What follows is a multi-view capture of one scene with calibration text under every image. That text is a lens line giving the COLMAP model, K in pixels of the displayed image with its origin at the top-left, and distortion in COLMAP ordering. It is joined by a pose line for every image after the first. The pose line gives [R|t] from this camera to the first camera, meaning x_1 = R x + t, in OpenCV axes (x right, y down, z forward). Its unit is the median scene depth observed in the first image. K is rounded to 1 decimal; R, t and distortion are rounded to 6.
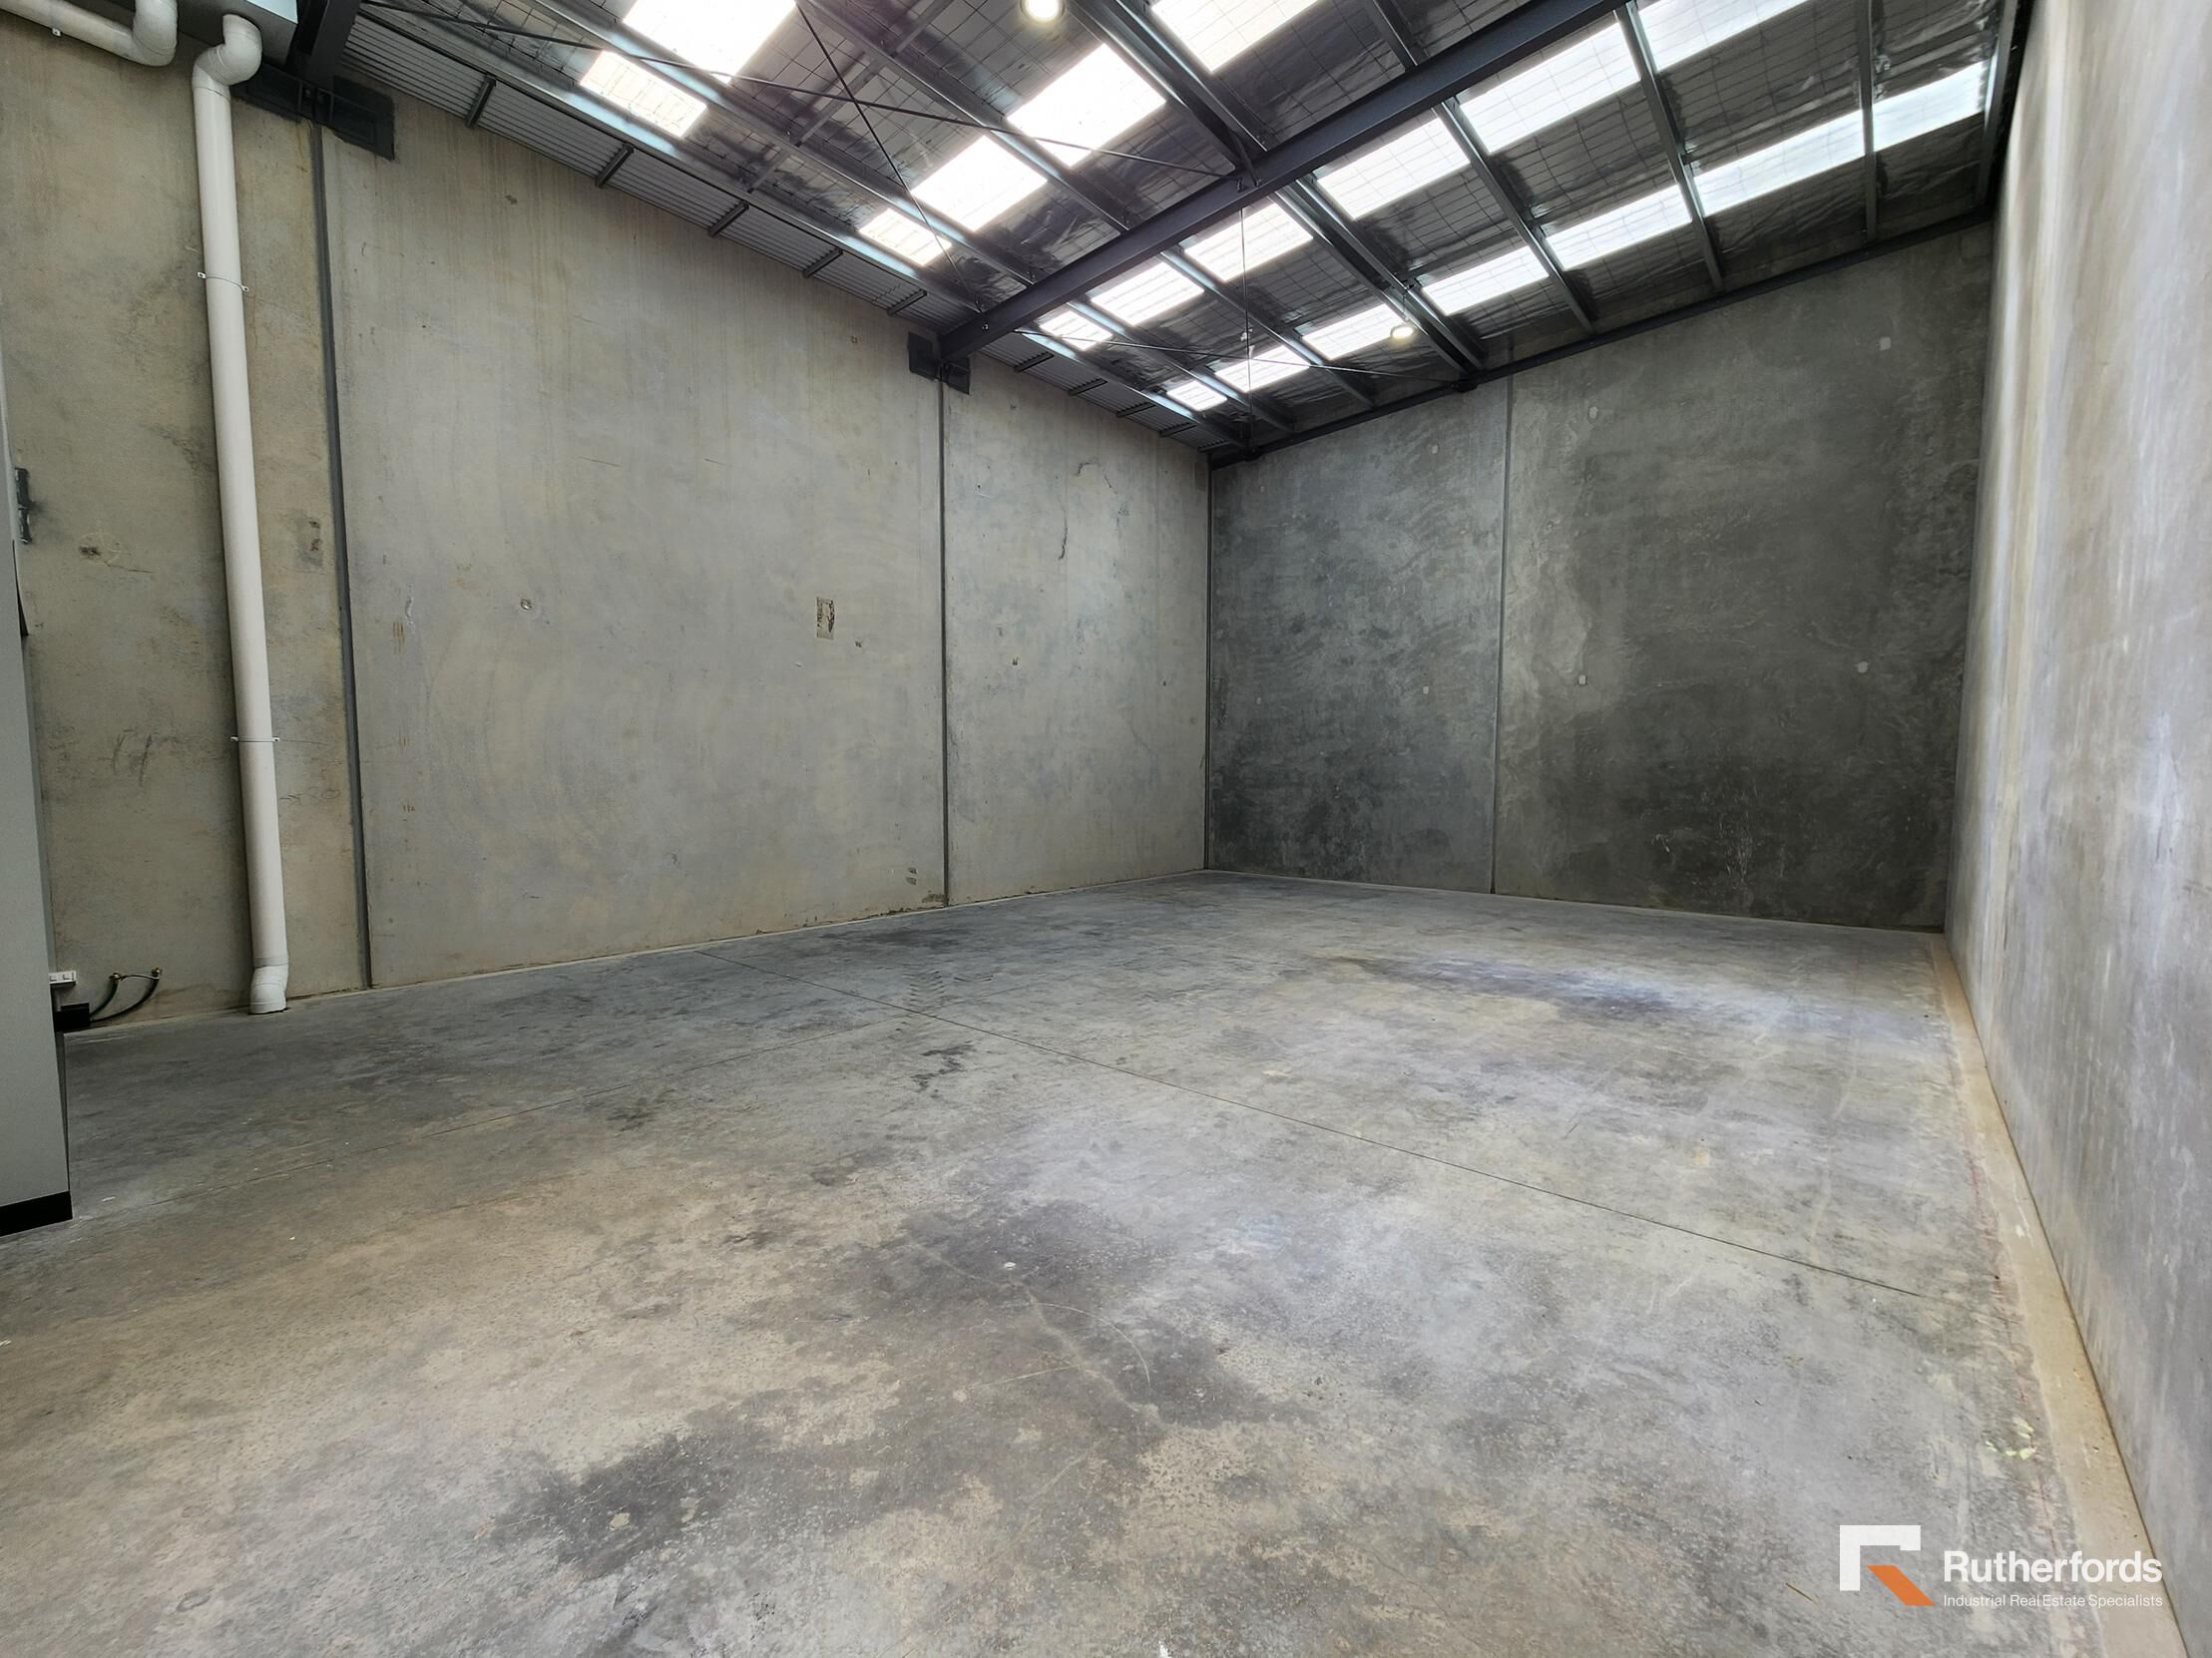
lens RADIAL K [[905.0, 0, 1111.1], [0, 905.0, 838.0], [0, 0, 1]] dist [-0.000842, 0.000080]
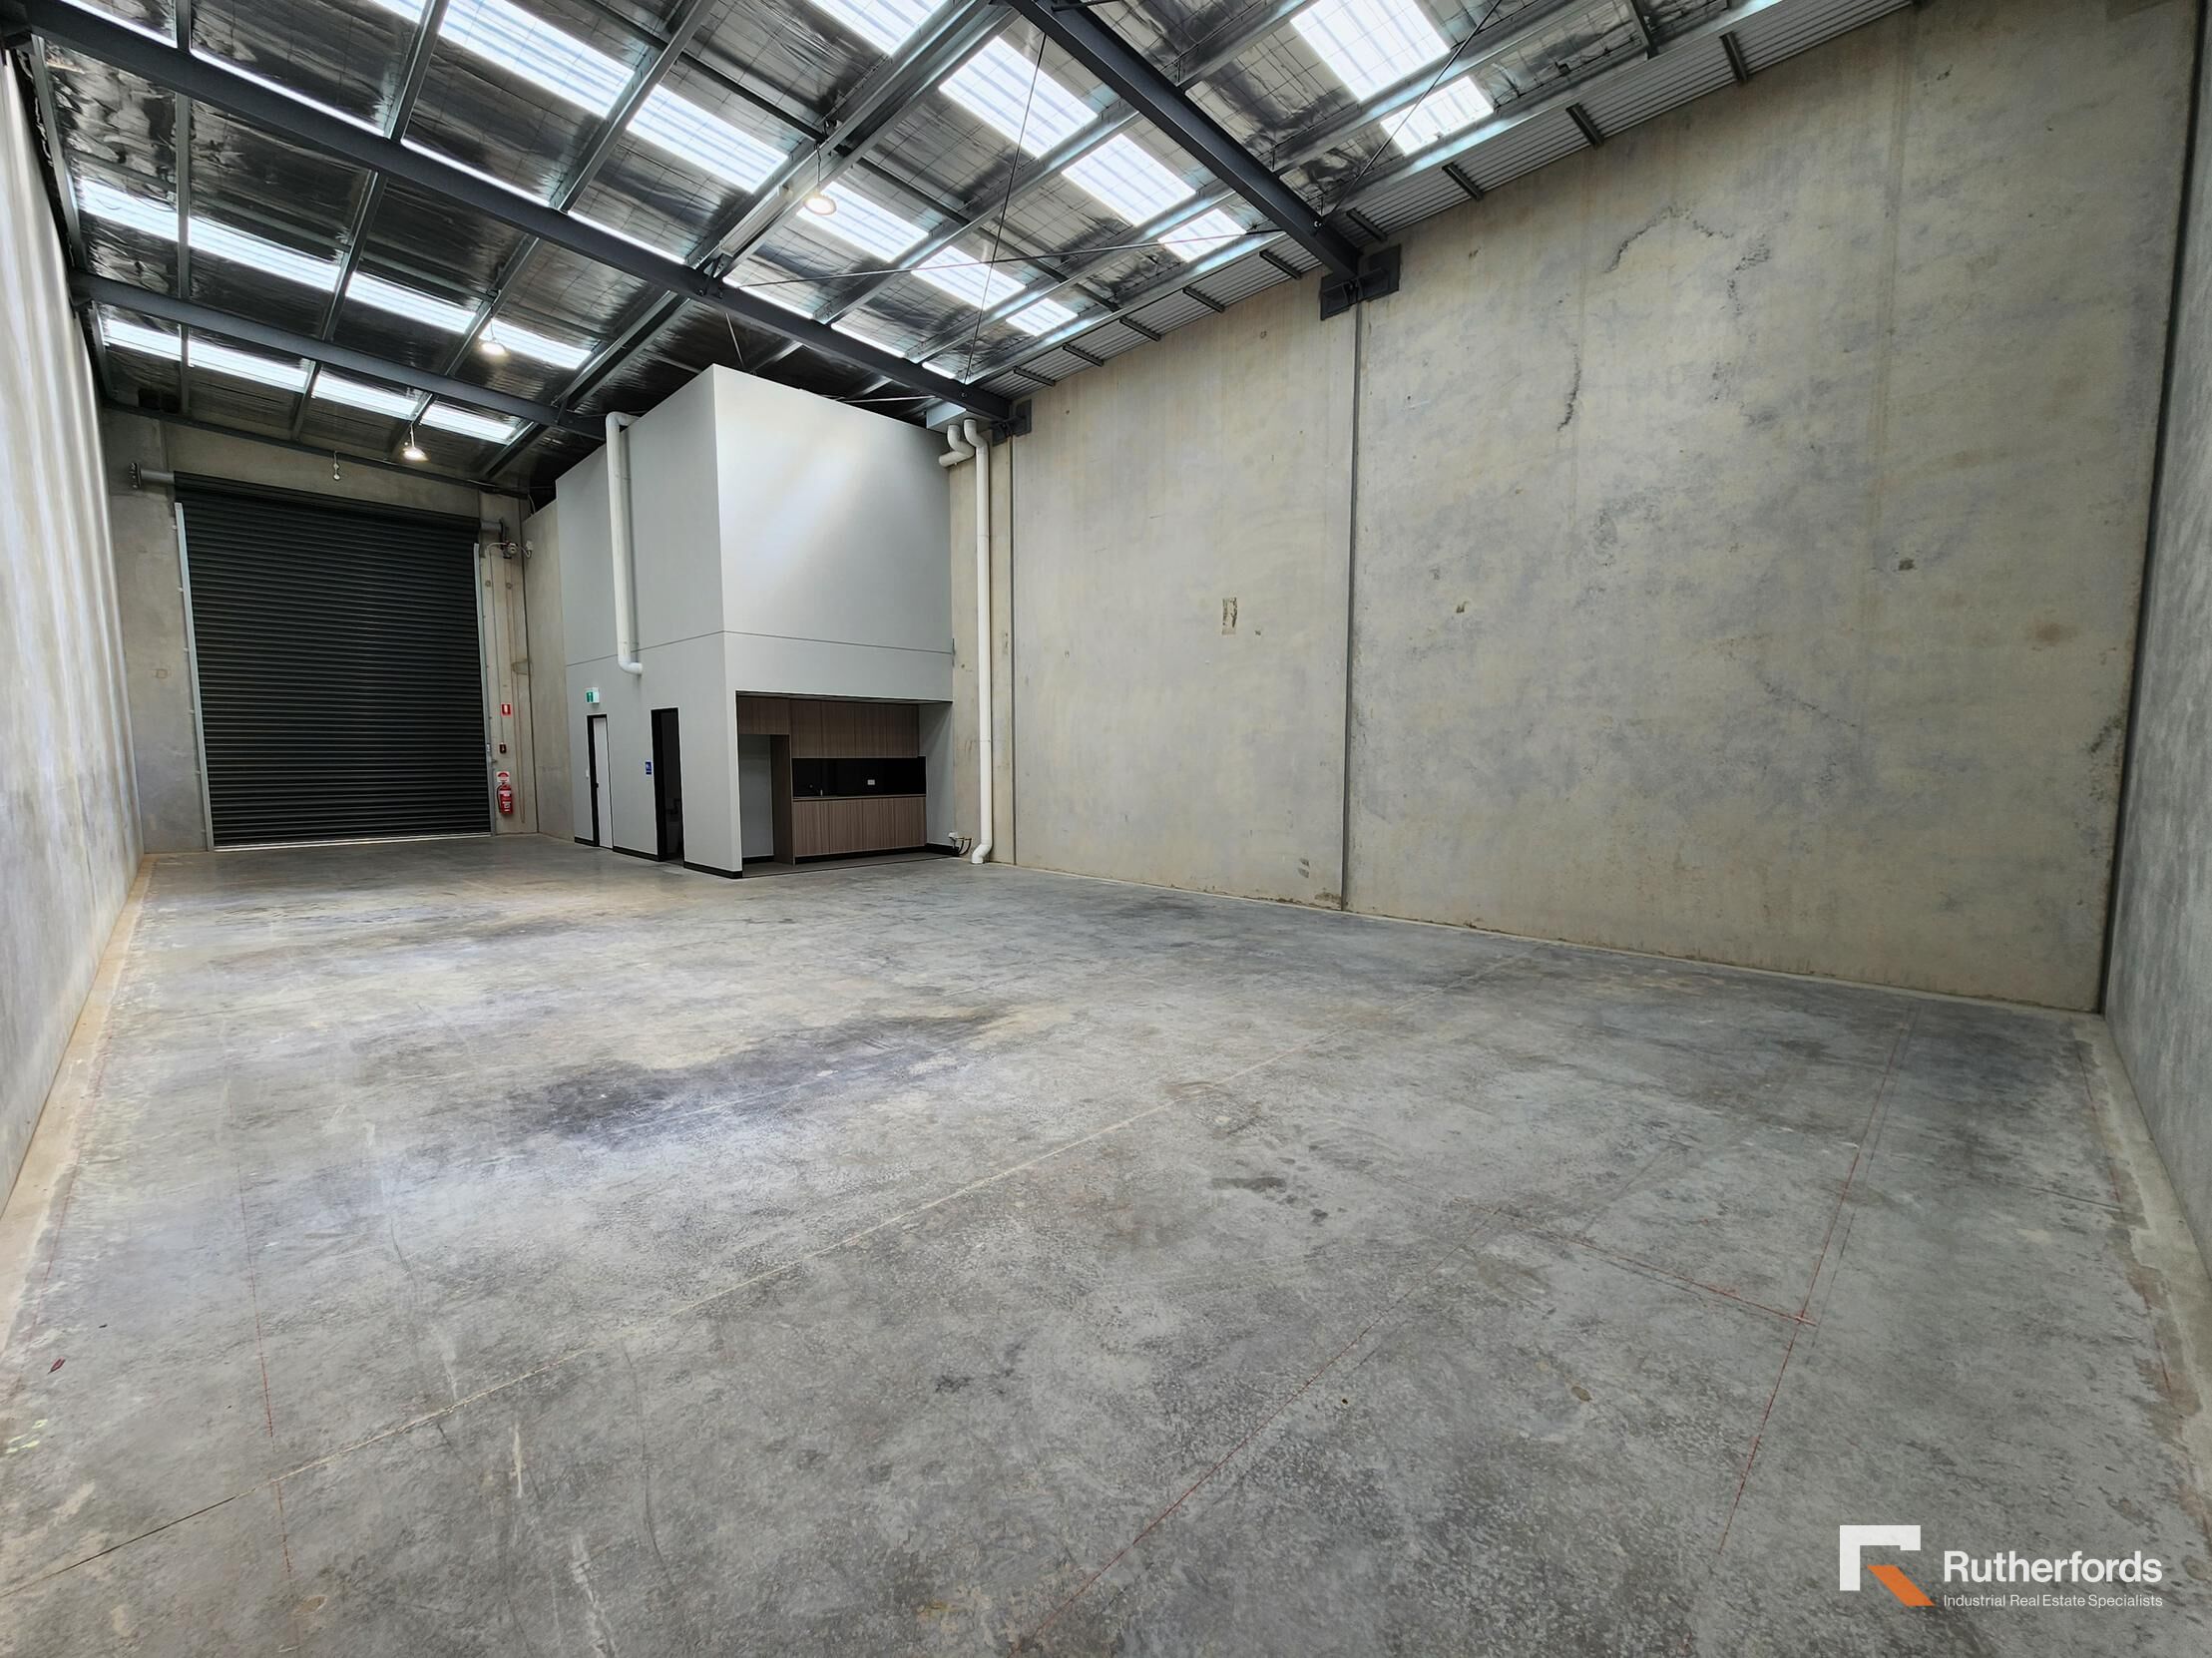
lens RADIAL K [[903.1, 0, 1111.7], [0, 903.1, 840.0], [0, 0, 1]] dist [0.001054, 0.000058]
pose [[-0.069692, 0.093927, -0.993137, 0.773715], [-0.077495, 0.992039, 0.099261, -0.068723], [0.994554, 0.083881, -0.061859, 0.913448]]
